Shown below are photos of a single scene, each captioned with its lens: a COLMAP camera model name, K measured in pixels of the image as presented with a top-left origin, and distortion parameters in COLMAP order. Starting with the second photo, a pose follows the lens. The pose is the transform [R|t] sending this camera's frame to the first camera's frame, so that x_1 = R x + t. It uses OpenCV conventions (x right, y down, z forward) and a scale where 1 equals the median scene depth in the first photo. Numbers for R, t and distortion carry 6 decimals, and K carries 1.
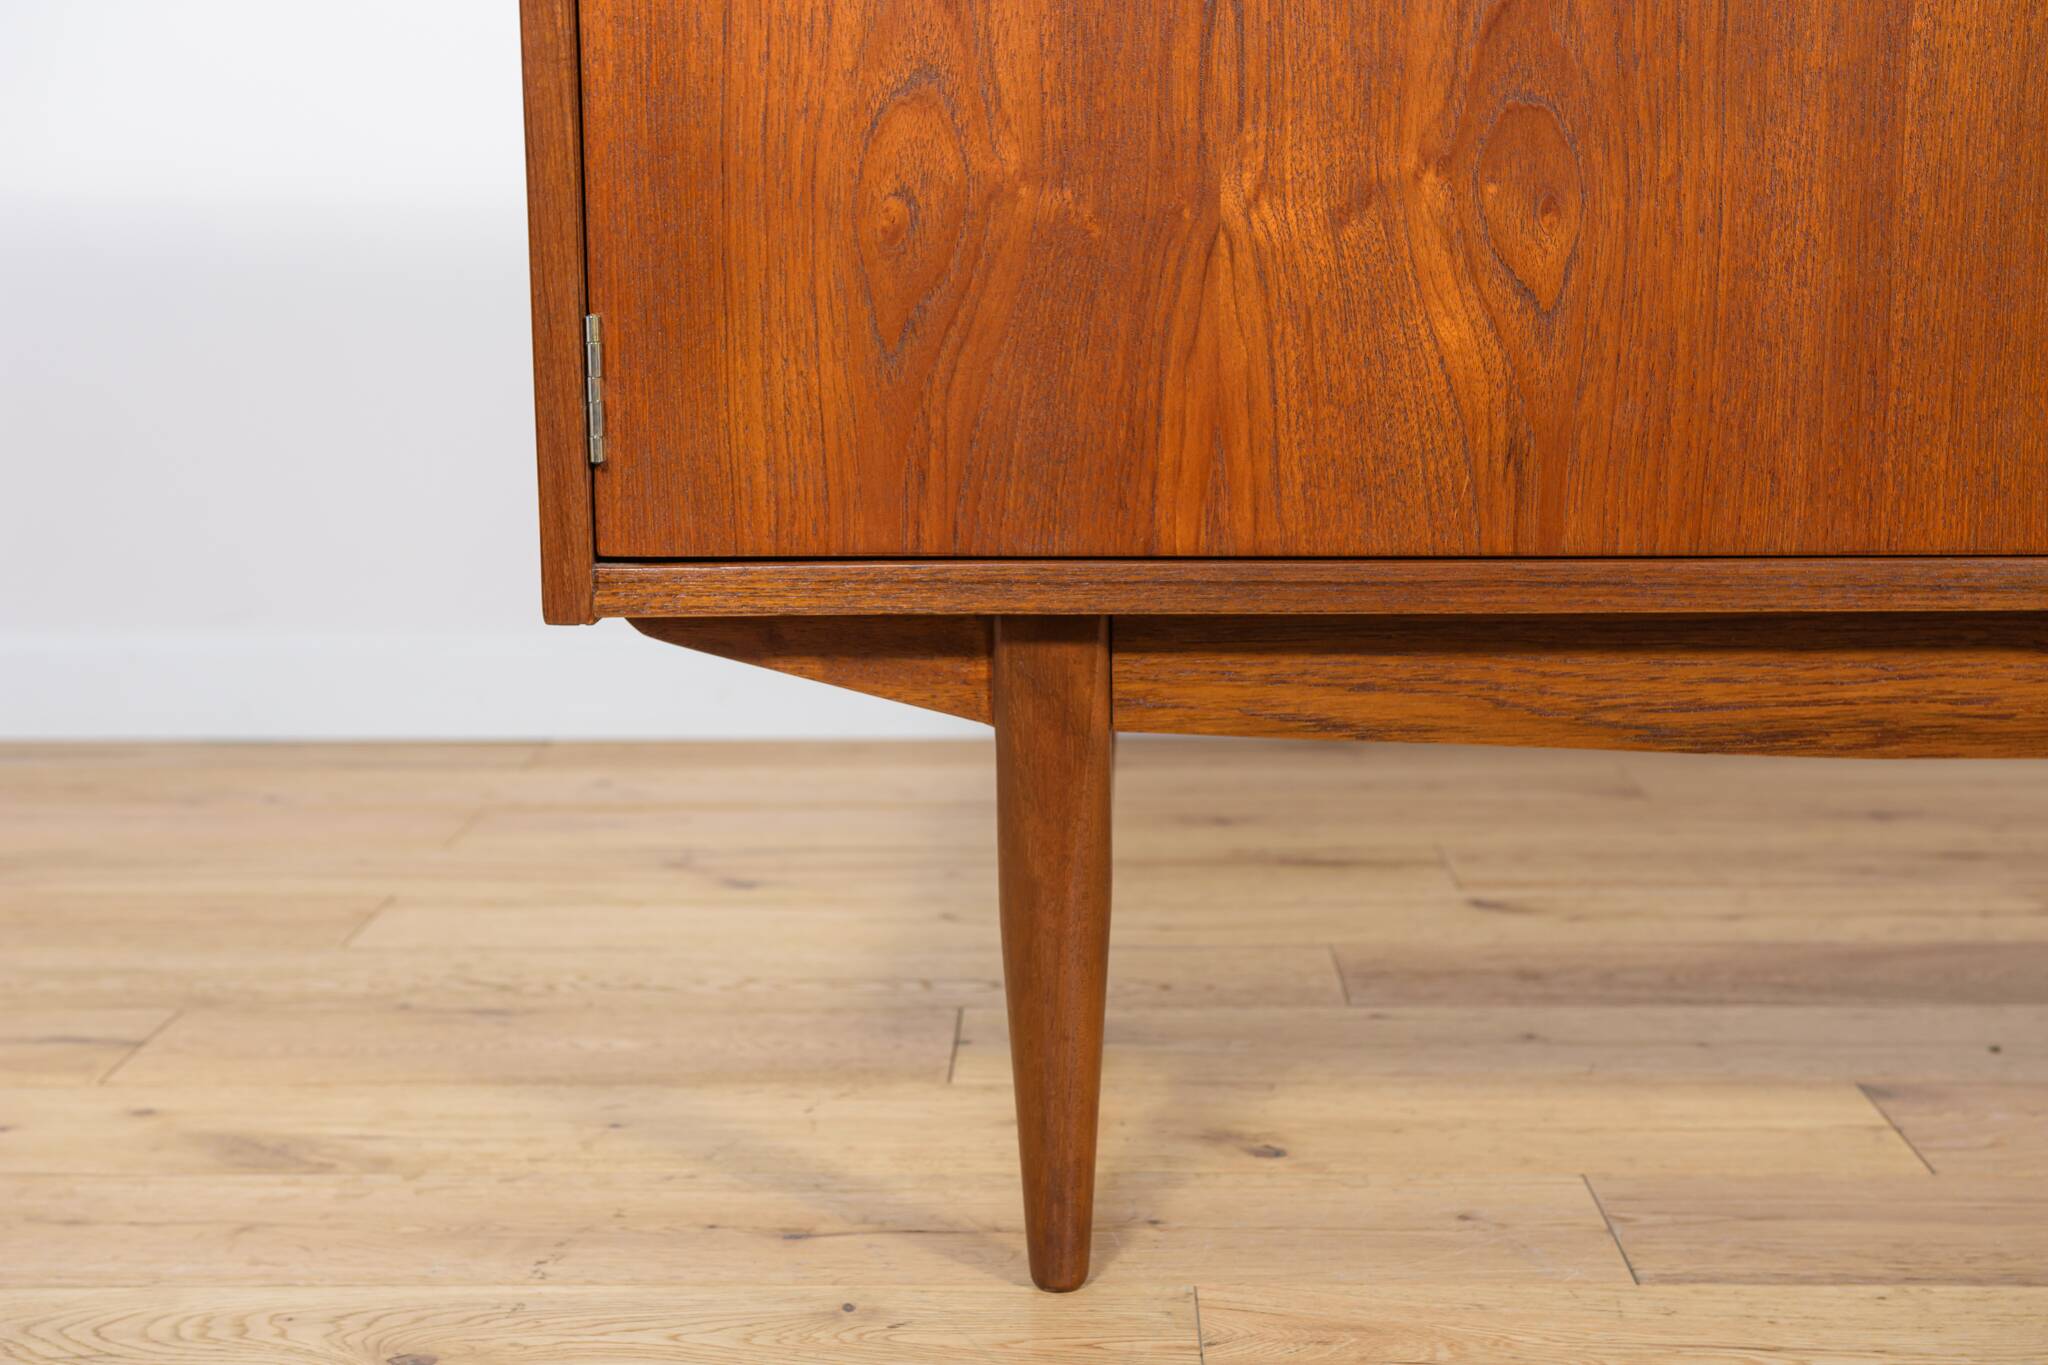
lens RADIAL K [[2961.9, 0, 1057.2], [0, 2961.9, 683.6], [0, 0, 1]] dist [0.079426, 0.064553]
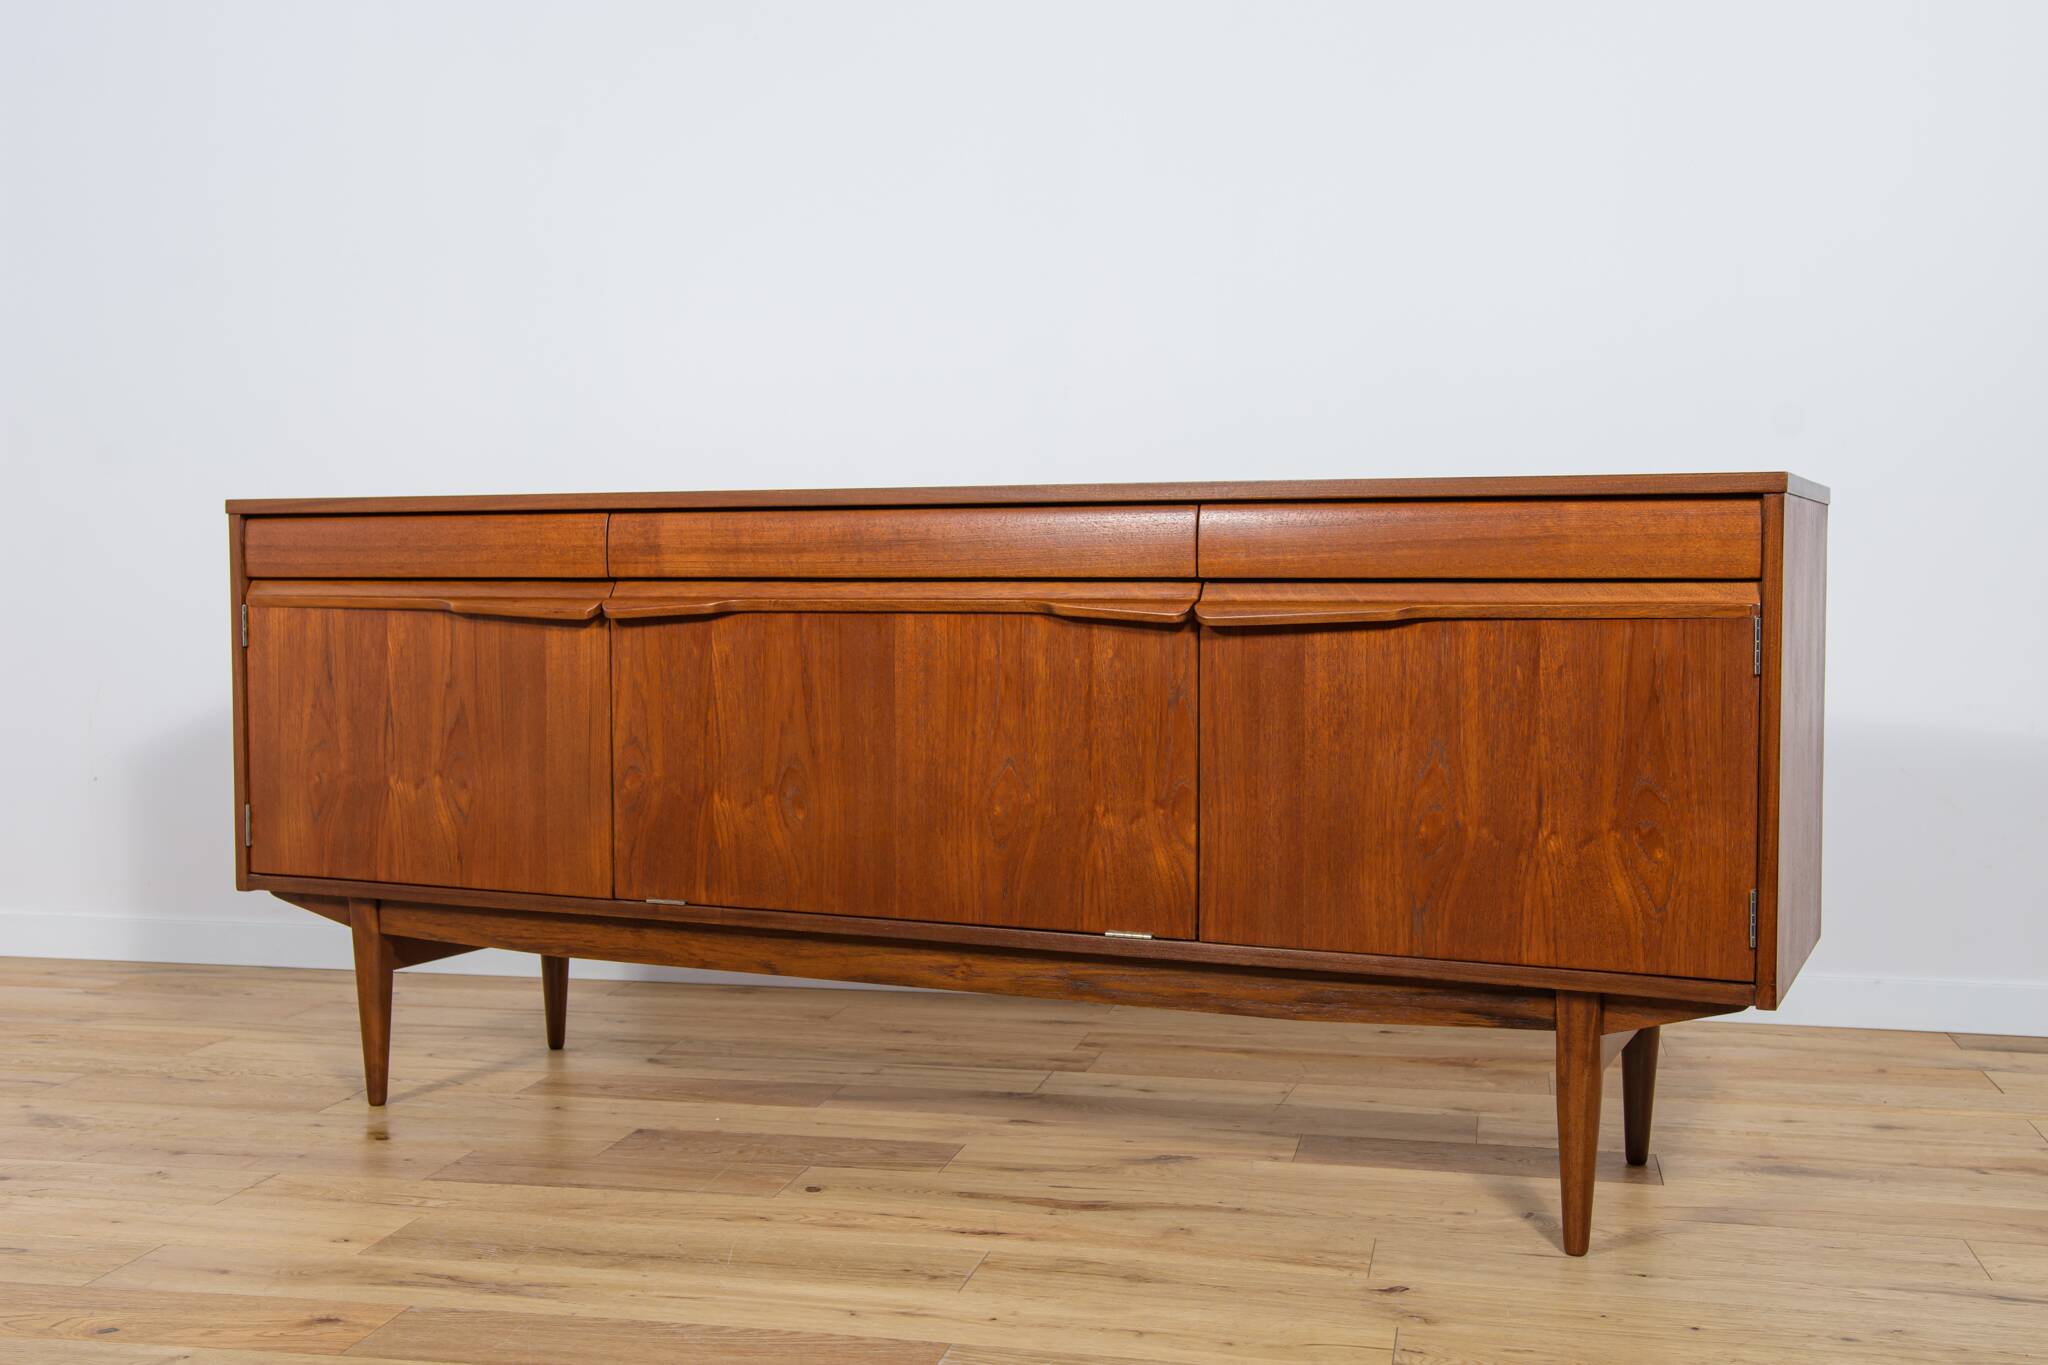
lens RADIAL K [[2224.8, 0, 1047.5], [0, 2224.8, 682.2], [0, 0, 1]] dist [-0.002745, 0.119413]
pose [[0.921874, 0.025888, -0.386624, 1.679135], [-0.070726, 0.992246, -0.102202, -0.061341], [0.380980, 0.121562, 0.916557, -1.055562]]
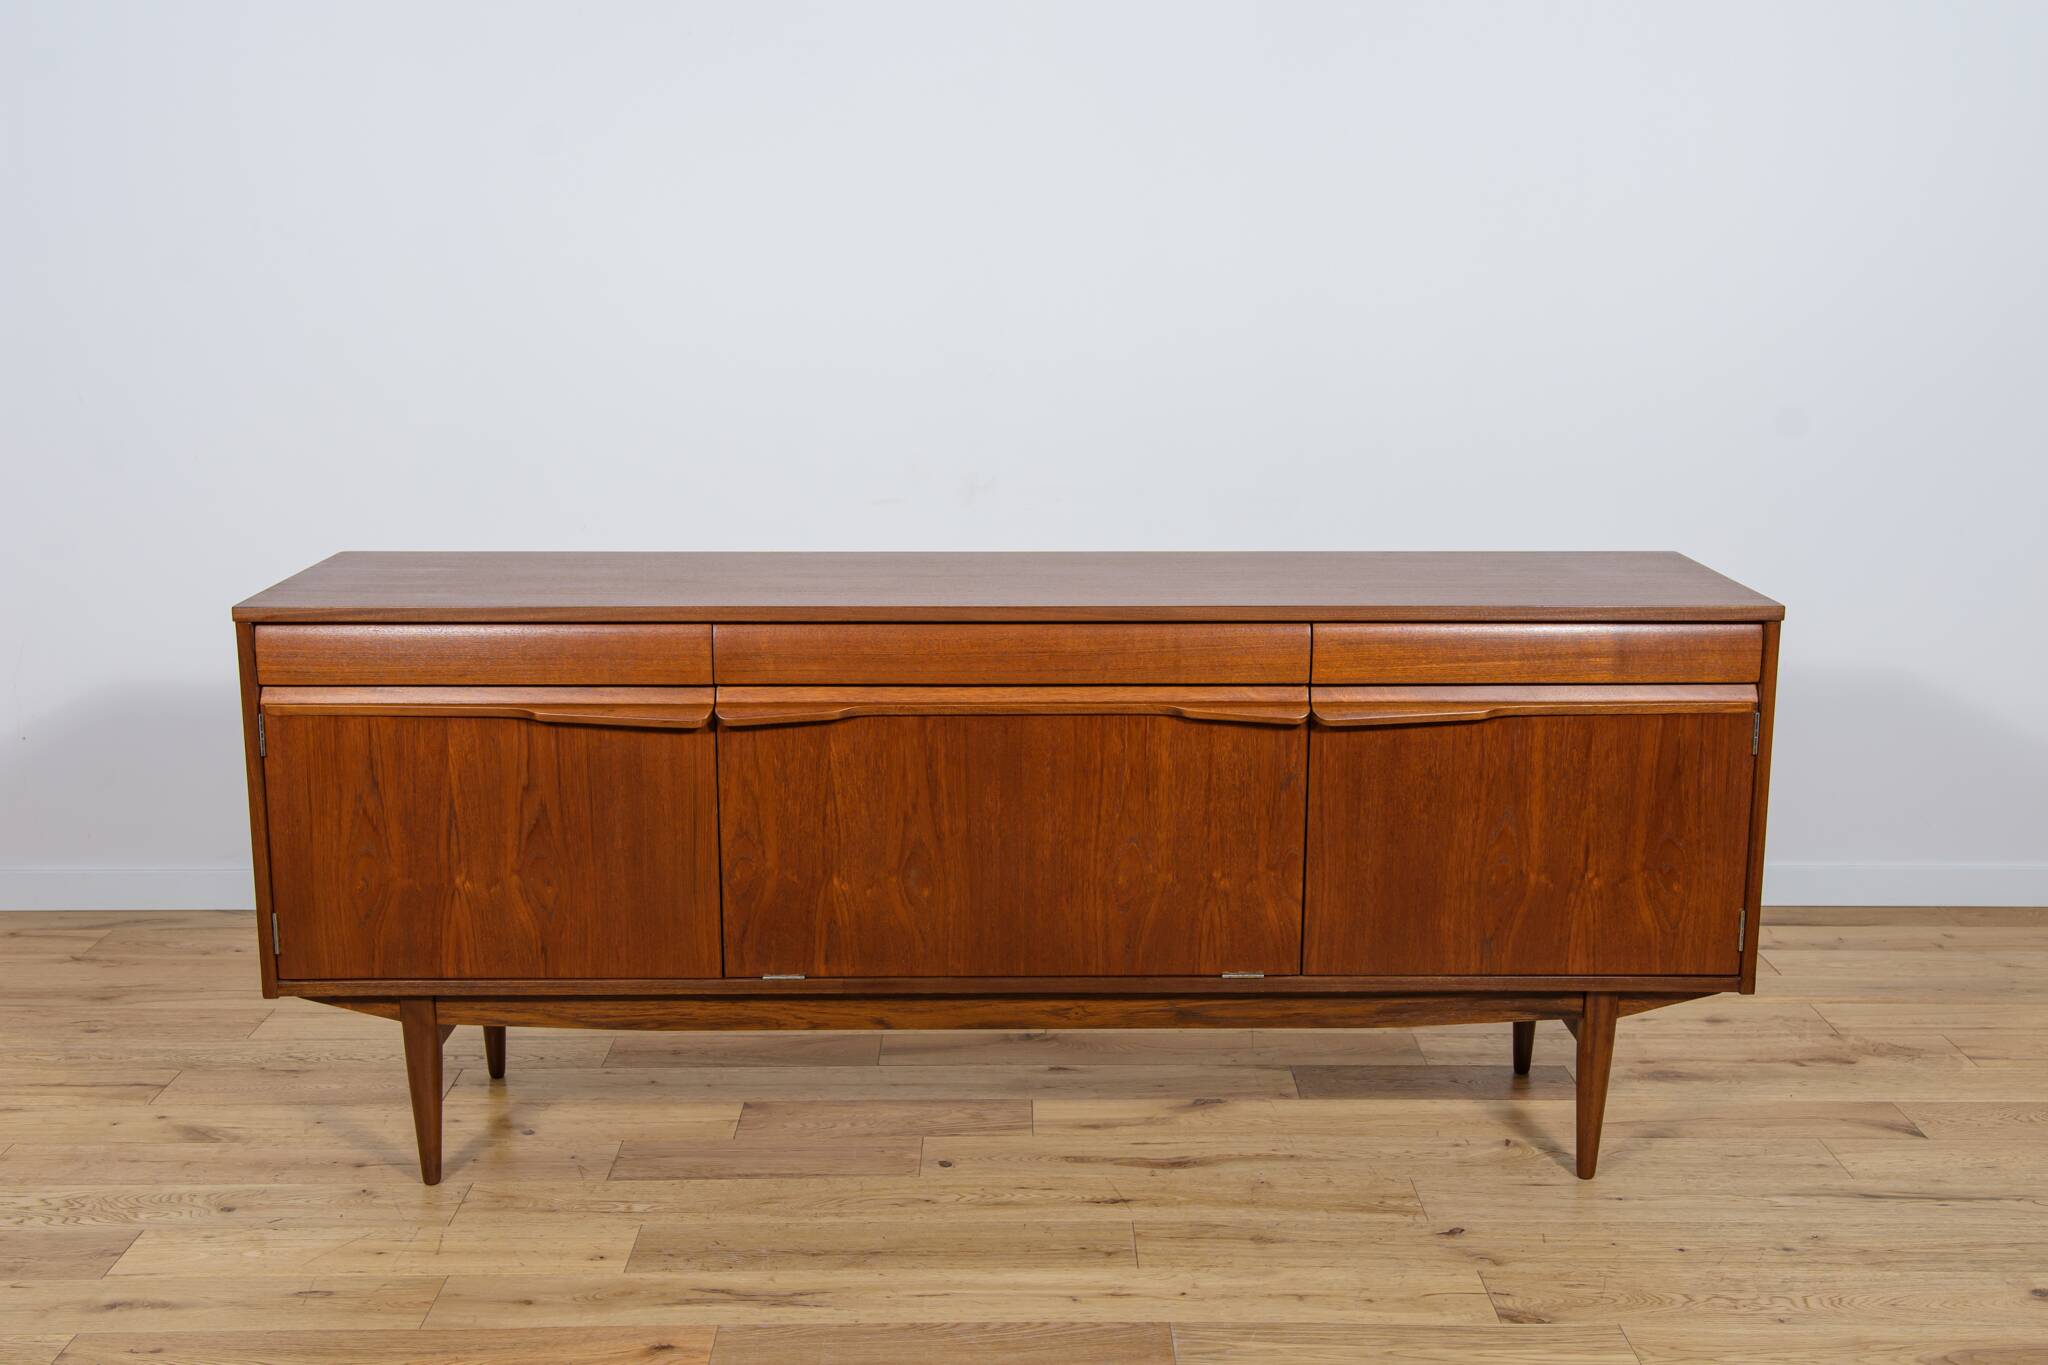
lens RADIAL K [[2189.4, 0, 1068.3], [0, 2189.4, 683.4], [0, 0, 1]] dist [0.005072, 0.046299]
pose [[0.998990, 0.001234, 0.044917, 0.628104], [-0.002855, 0.999346, 0.036045, -0.466359], [-0.044843, -0.036137, 0.998340, -1.528291]]
